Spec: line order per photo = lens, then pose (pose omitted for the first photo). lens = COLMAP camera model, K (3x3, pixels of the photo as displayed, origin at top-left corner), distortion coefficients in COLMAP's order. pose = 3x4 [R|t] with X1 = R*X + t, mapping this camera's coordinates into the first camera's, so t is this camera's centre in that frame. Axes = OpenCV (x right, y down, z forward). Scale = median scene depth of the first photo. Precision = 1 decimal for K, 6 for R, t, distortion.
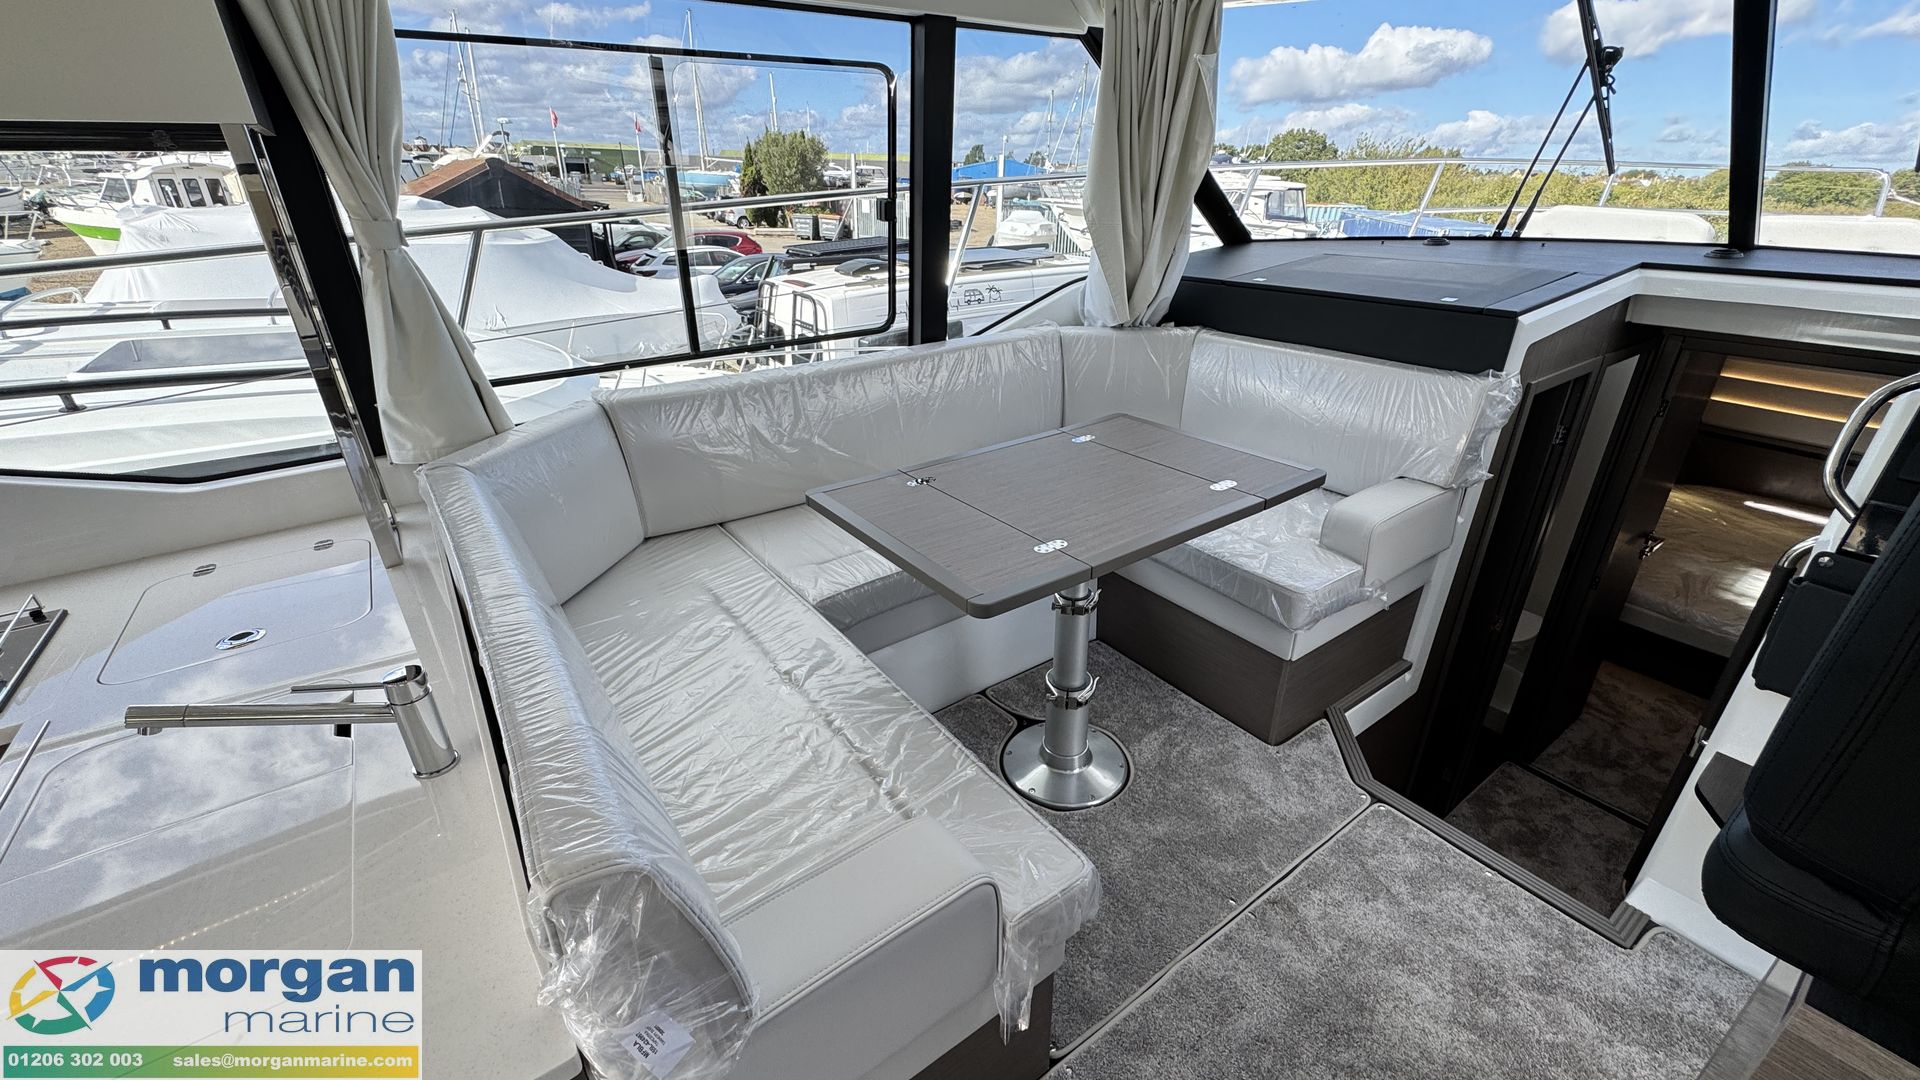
lens RADIAL K [[765.3, 0, 960.0], [0, 765.3, 540.0], [0, 0, 1]] dist [-0.004352, 0.000316]
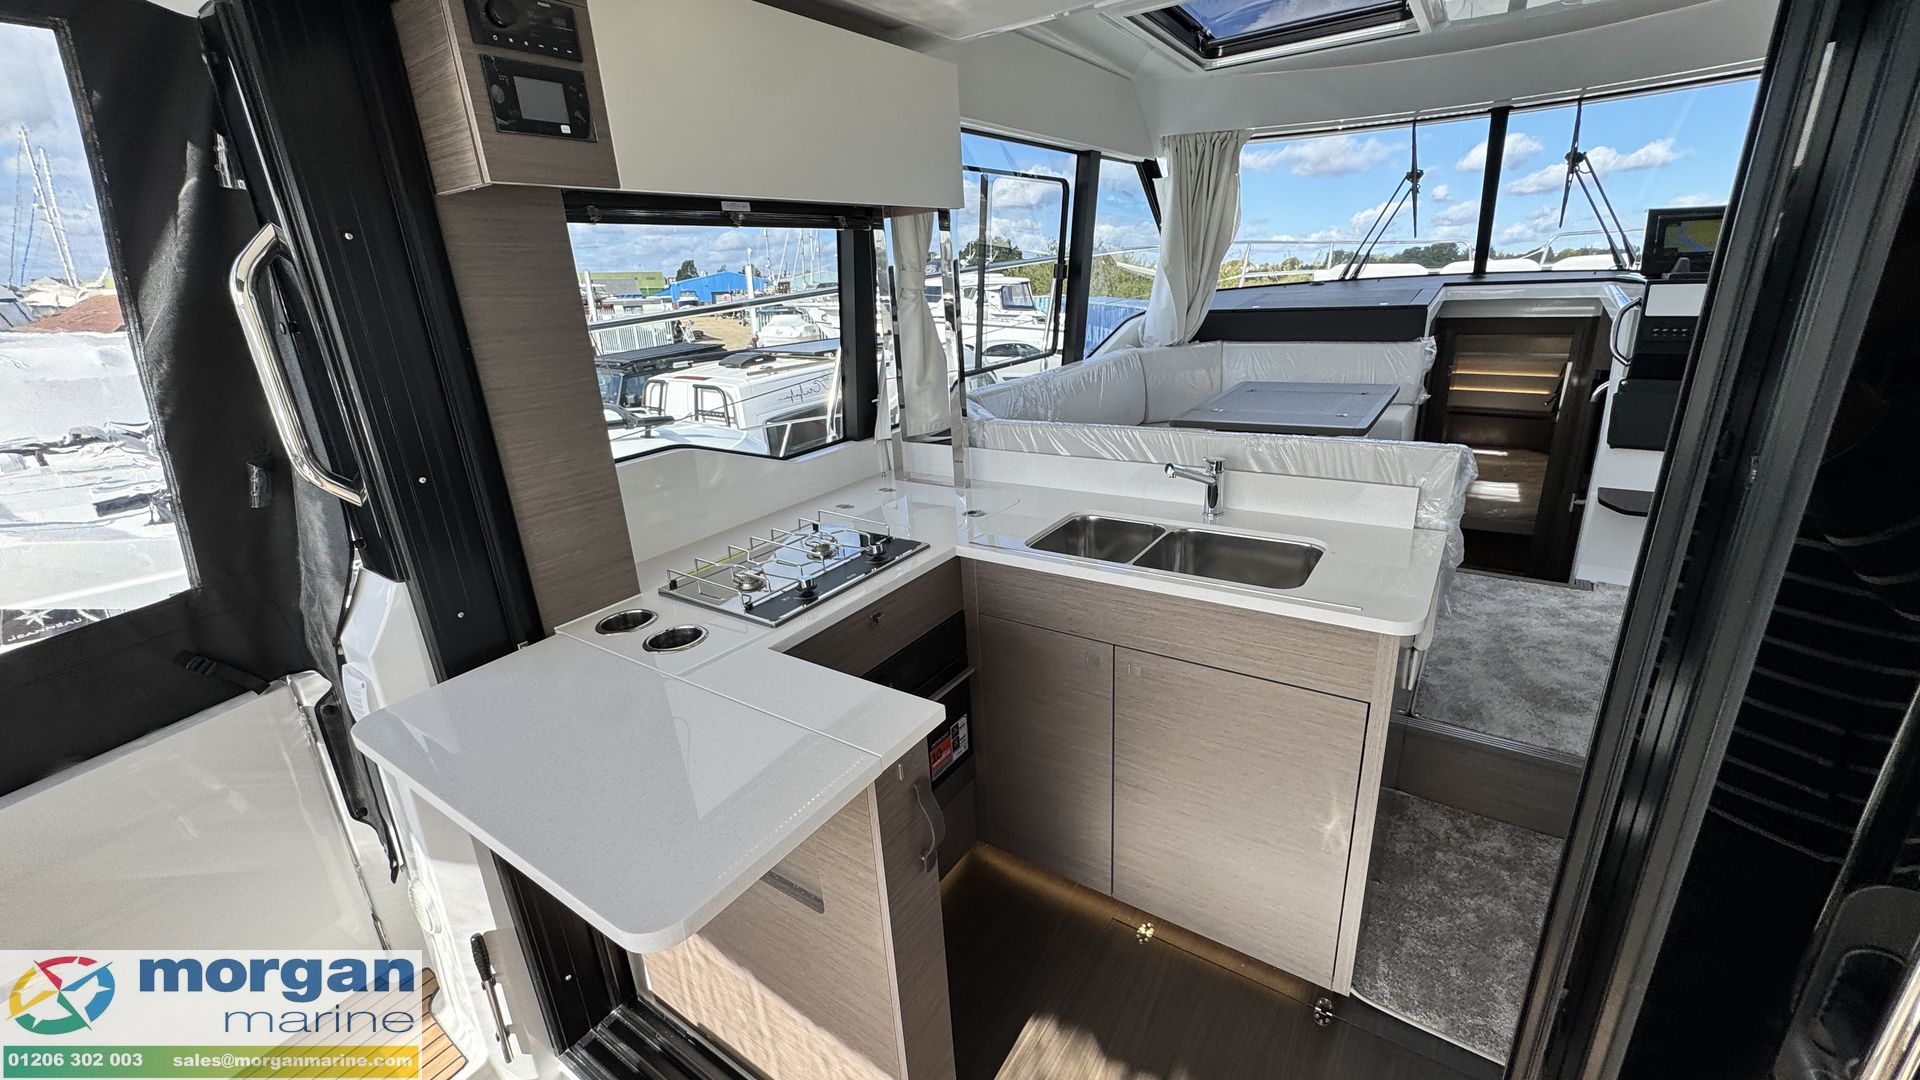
lens RADIAL K [[765.3, 0, 960.0], [0, 765.3, 540.0], [0, 0, 1]] dist [-0.004352, 0.000316]
pose [[0.938898, -0.148097, 0.310705, -0.798683], [0.184810, 0.978450, -0.092091, 0.176488], [-0.290371, 0.143885, 0.946035, -0.268990]]
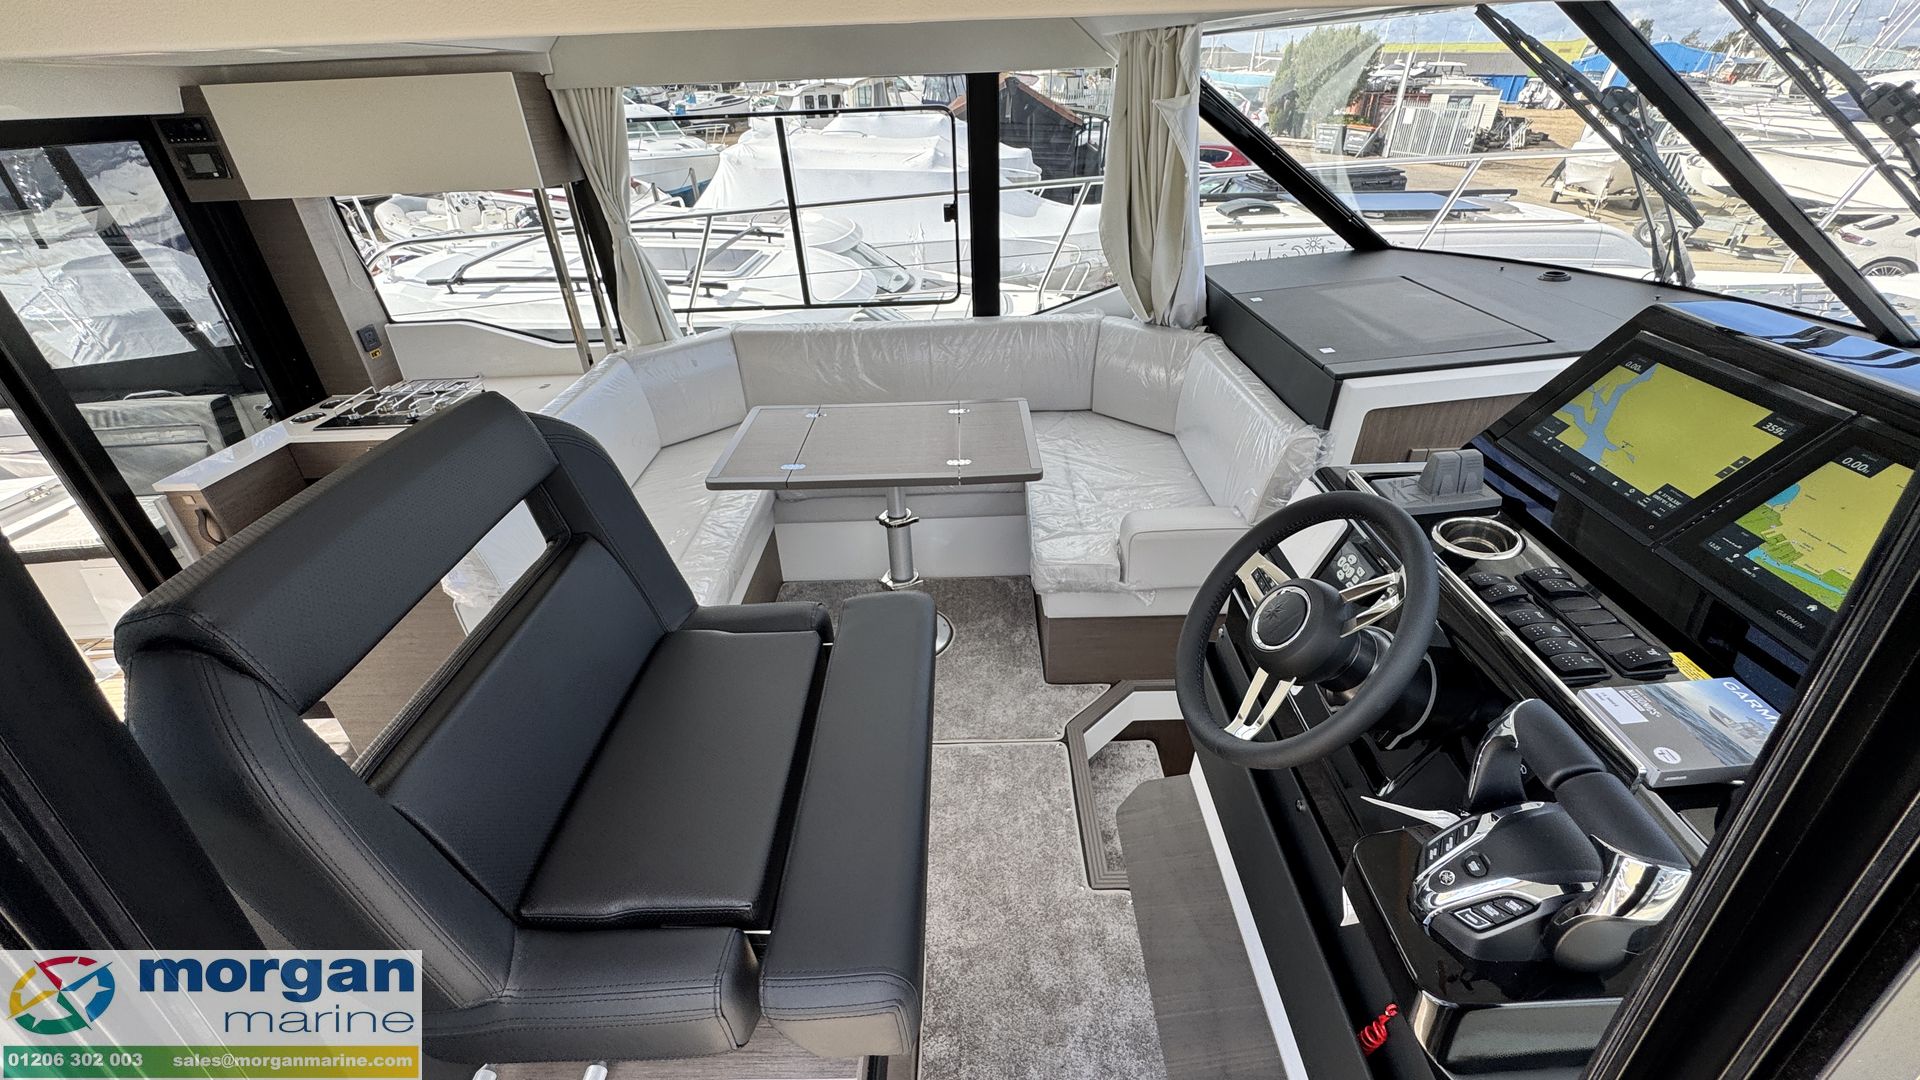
lens RADIAL K [[765.3, 0, 960.0], [0, 765.3, 540.0], [0, 0, 1]] dist [-0.004352, 0.000316]
pose [[0.810918, 0.287501, -0.509662, 0.736779], [-0.232399, 0.957577, 0.170403, -0.116334], [0.537032, -0.019738, 0.843331, -0.114649]]
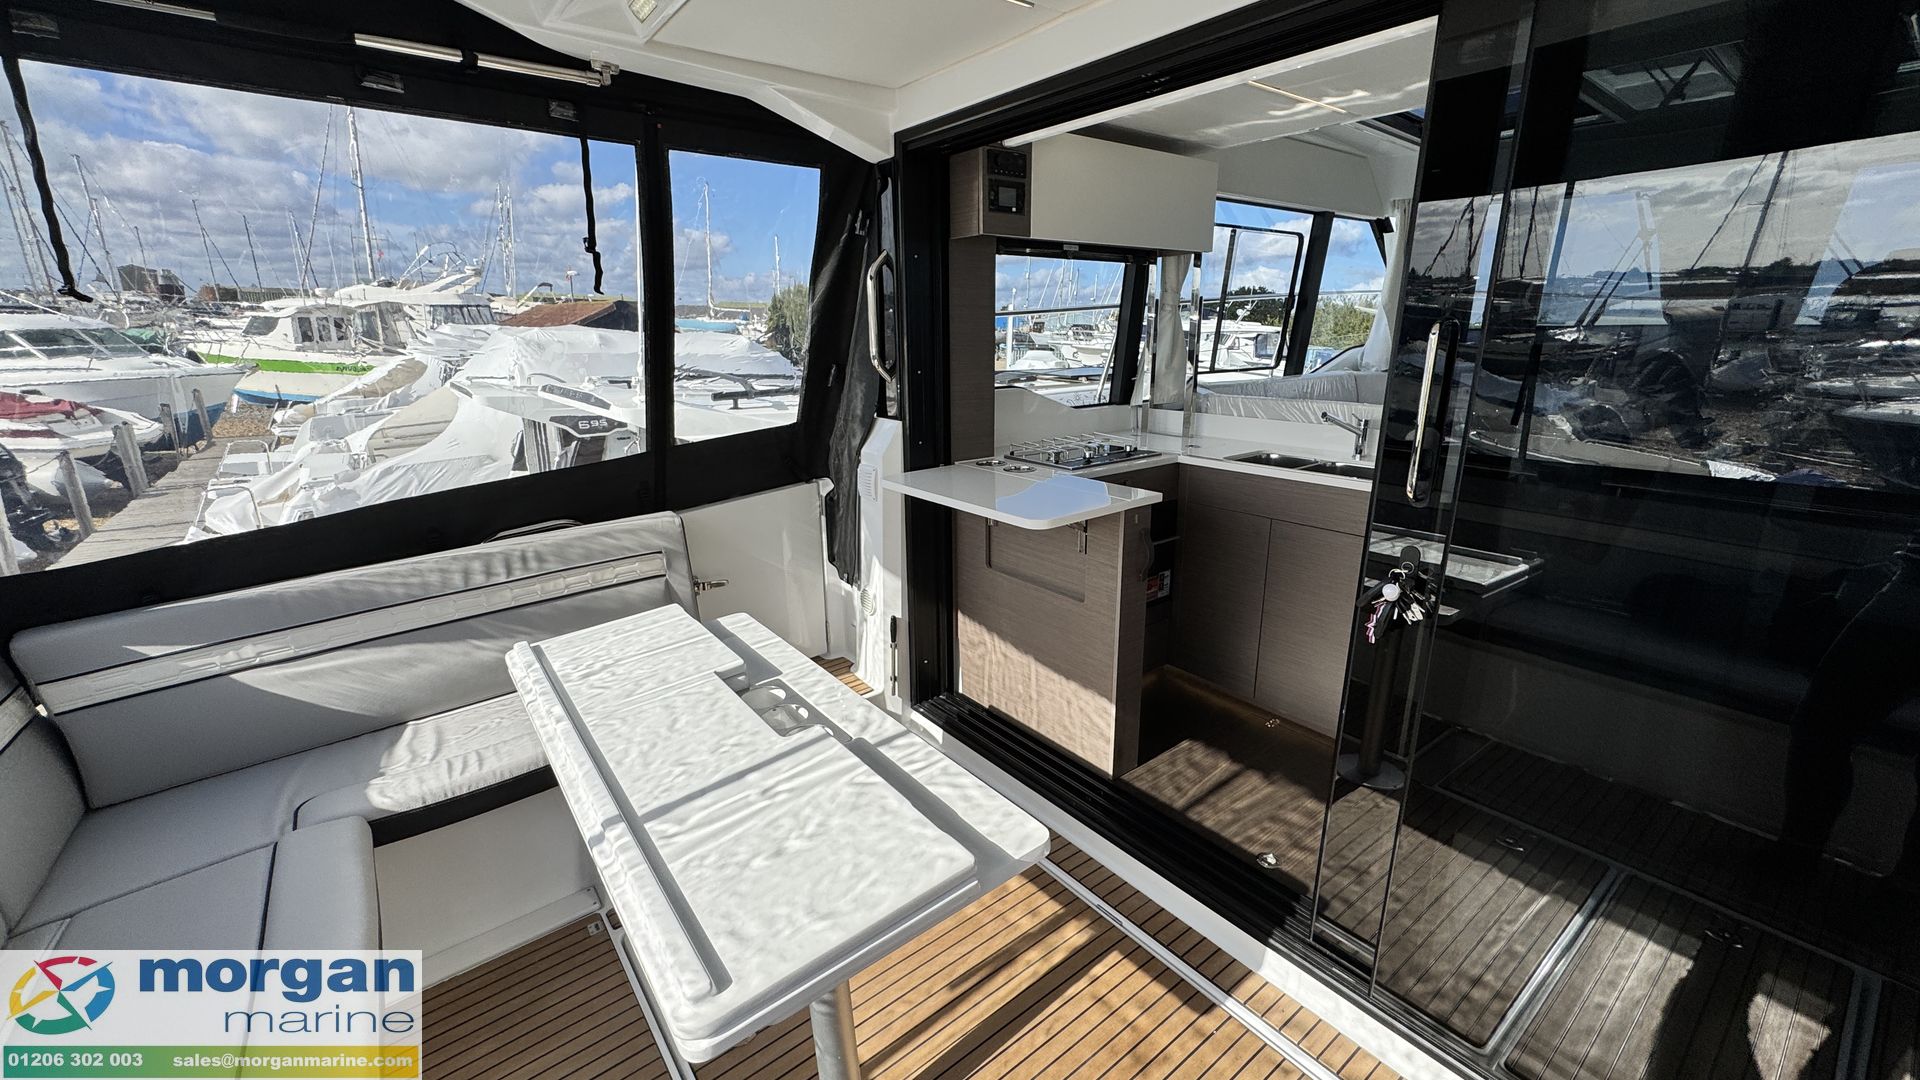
lens RADIAL K [[765.3, 0, 960.0], [0, 765.3, 540.0], [0, 0, 1]] dist [-0.004352, 0.000316]
pose [[0.999297, -0.006527, 0.036909, -0.964292], [0.012764, 0.985125, -0.171363, 0.452493], [-0.035242, 0.171714, 0.984516, -0.724045]]
